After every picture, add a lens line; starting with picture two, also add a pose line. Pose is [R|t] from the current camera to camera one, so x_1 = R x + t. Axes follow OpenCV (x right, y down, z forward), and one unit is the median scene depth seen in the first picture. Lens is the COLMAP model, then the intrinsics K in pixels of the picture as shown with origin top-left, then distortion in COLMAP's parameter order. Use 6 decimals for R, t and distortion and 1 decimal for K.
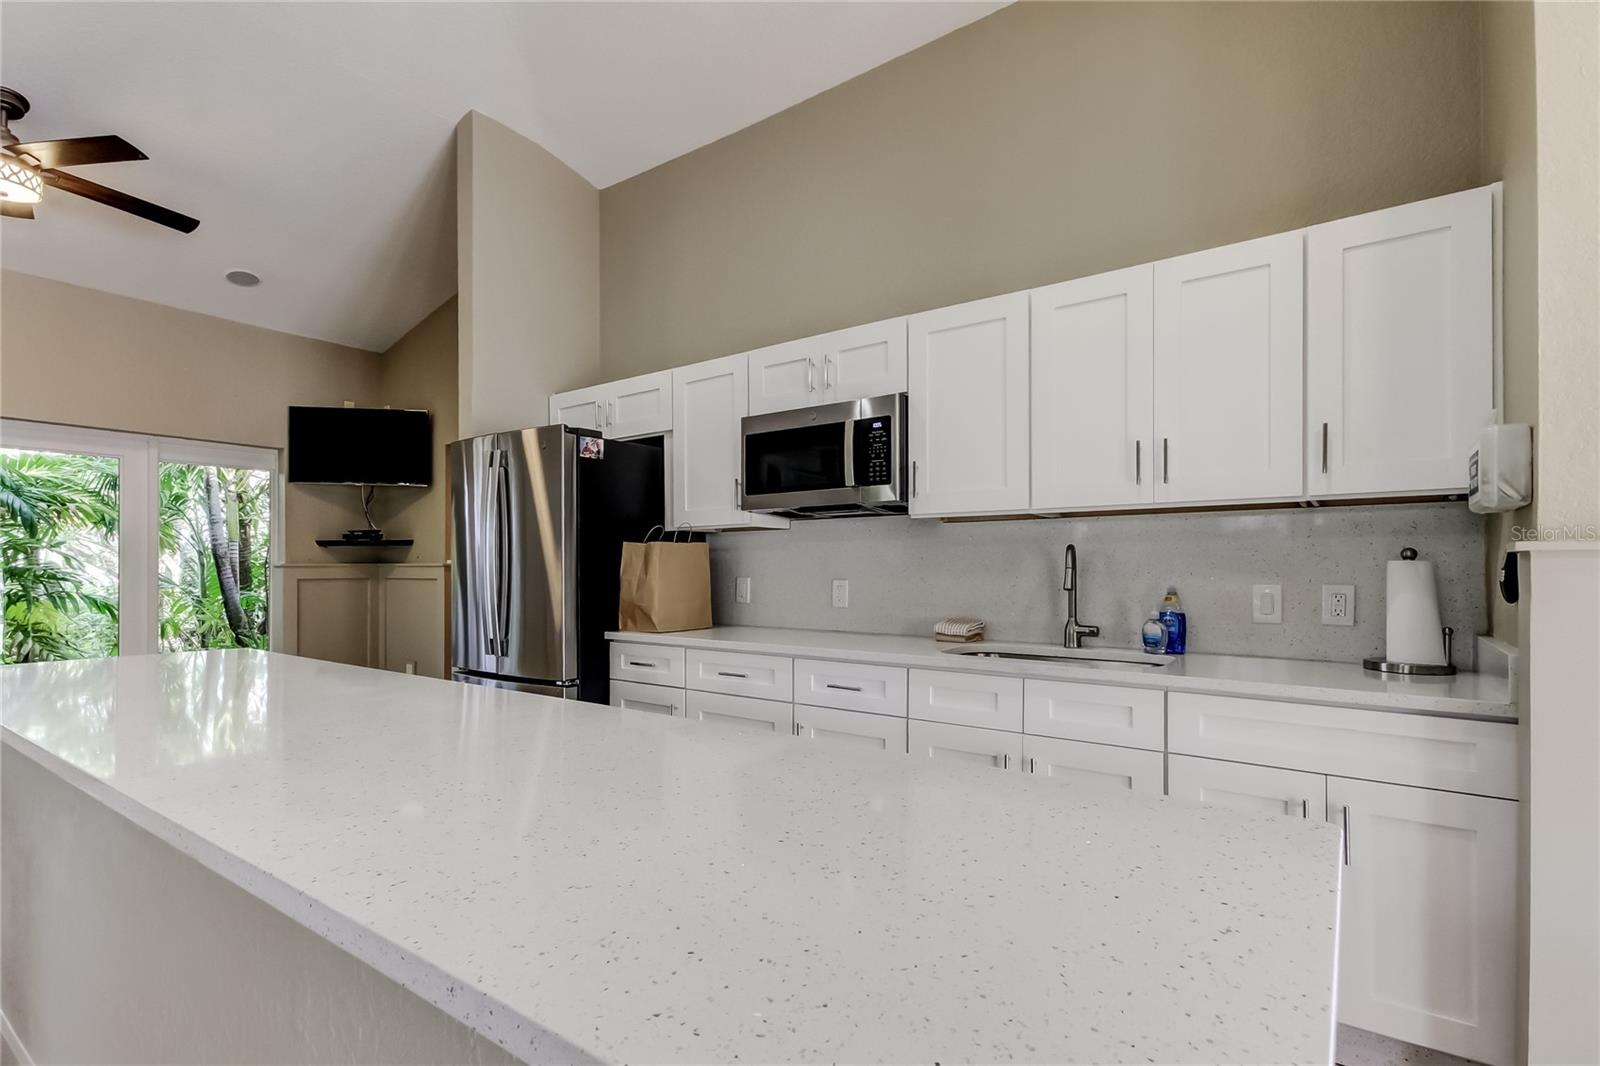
lens RADIAL K [[749.8, 0, 807.2], [0, 749.8, 552.6], [0, 0, 1]] dist [0.000343, -0.000566]
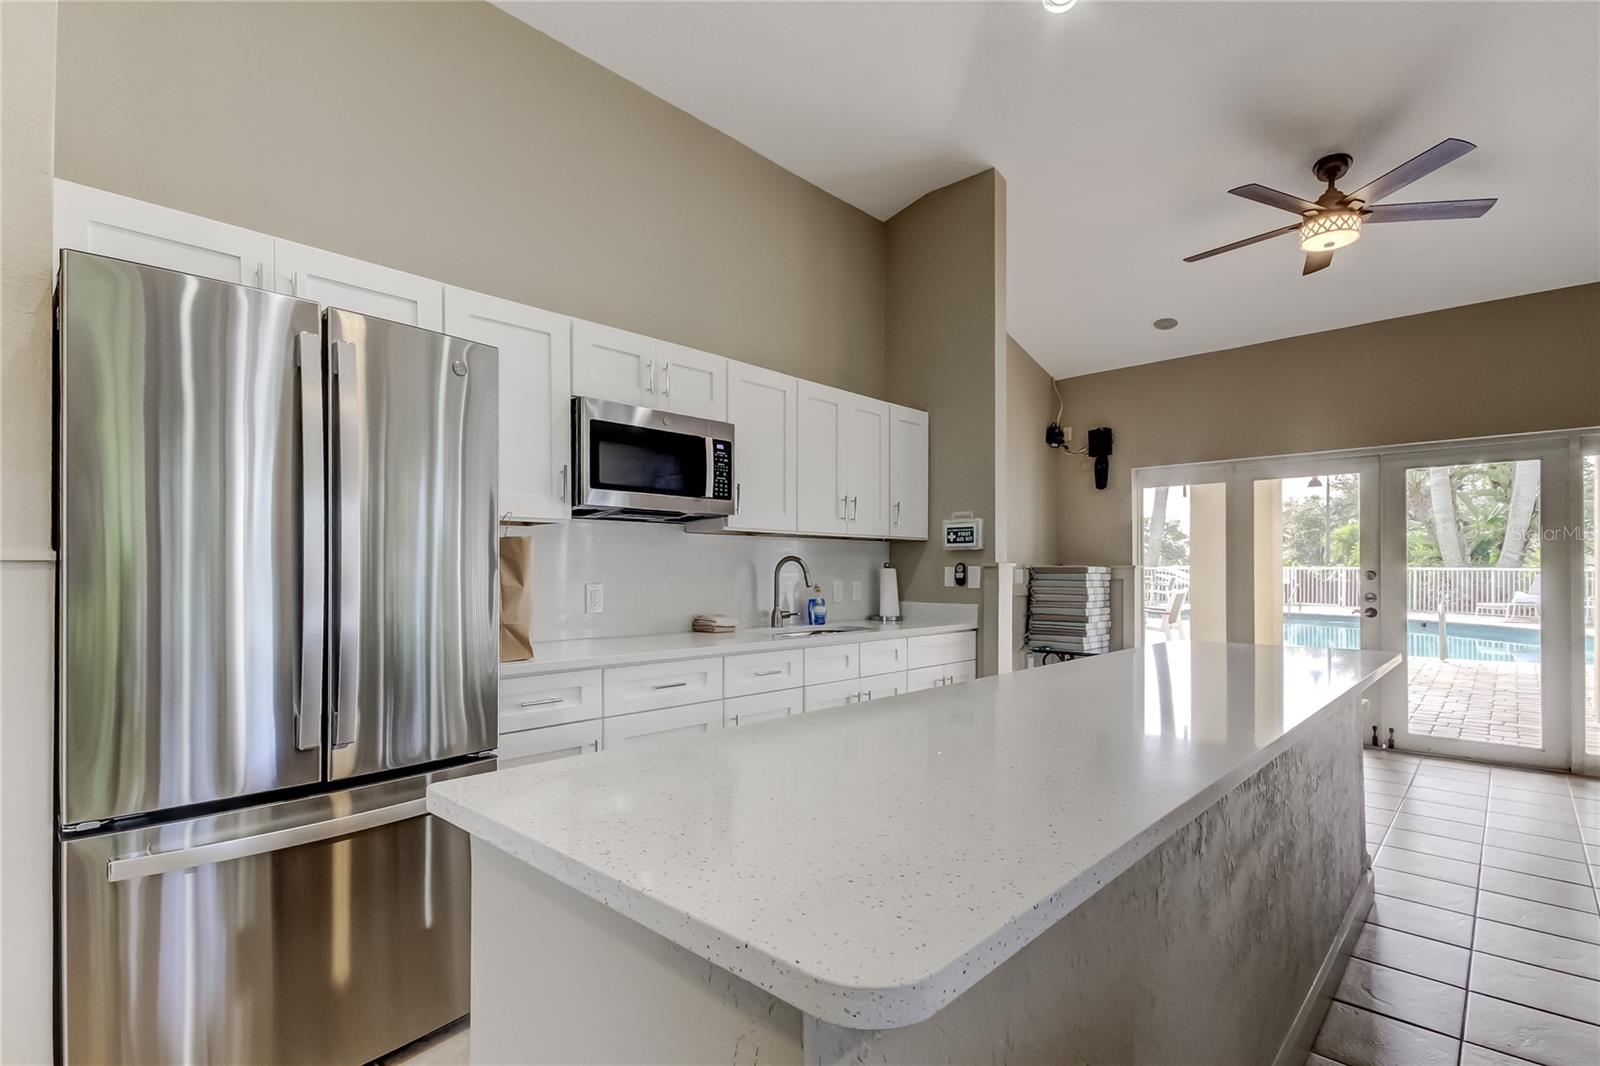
lens RADIAL K [[766.5, 0, 802.6], [0, 766.5, 562.4], [0, 0, 1]] dist [0.000751, 0.000260]
pose [[0.123153, 0.010088, 0.992336, -1.053185], [-0.023324, 0.999702, -0.007268, 0.011408], [-0.992114, -0.022250, 0.123351, 0.733789]]
